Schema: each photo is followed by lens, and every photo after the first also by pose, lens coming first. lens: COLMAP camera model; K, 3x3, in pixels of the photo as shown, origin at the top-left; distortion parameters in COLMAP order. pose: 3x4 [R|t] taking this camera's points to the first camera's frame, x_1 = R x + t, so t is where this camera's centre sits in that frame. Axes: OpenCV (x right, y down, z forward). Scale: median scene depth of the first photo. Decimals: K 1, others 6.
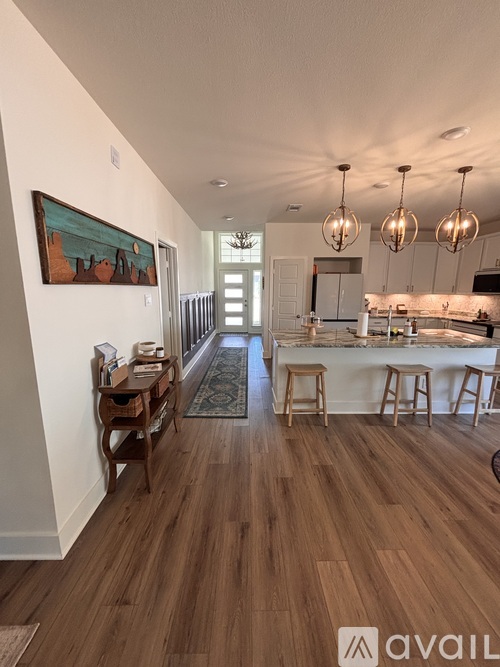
lens RADIAL K [[287.9, 0, 250.0], [0, 287.9, 333.5], [0, 0, 1]] dist [0.001669, 0.000096]
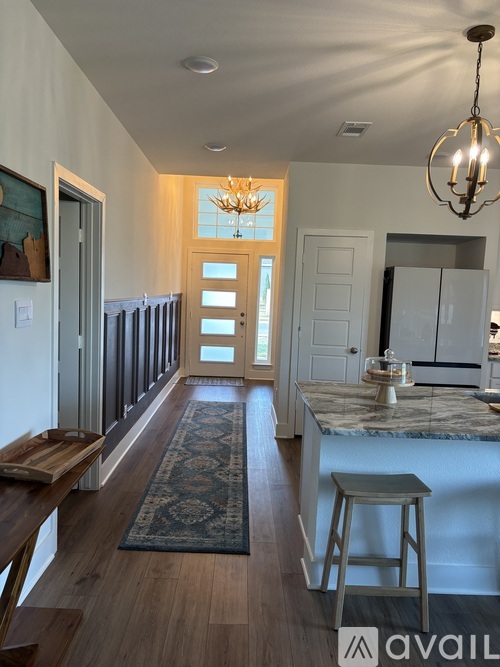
lens RADIAL K [[497.4, 0, 235.7], [0, 497.4, 336.5], [0, 0, 1]] dist [-0.006482, -0.000959]
pose [[0.999074, 0.039183, -0.017763, -0.012952], [-0.040123, 0.997621, -0.056049, -0.037748], [0.015525, 0.056710, 0.998270, 0.190970]]
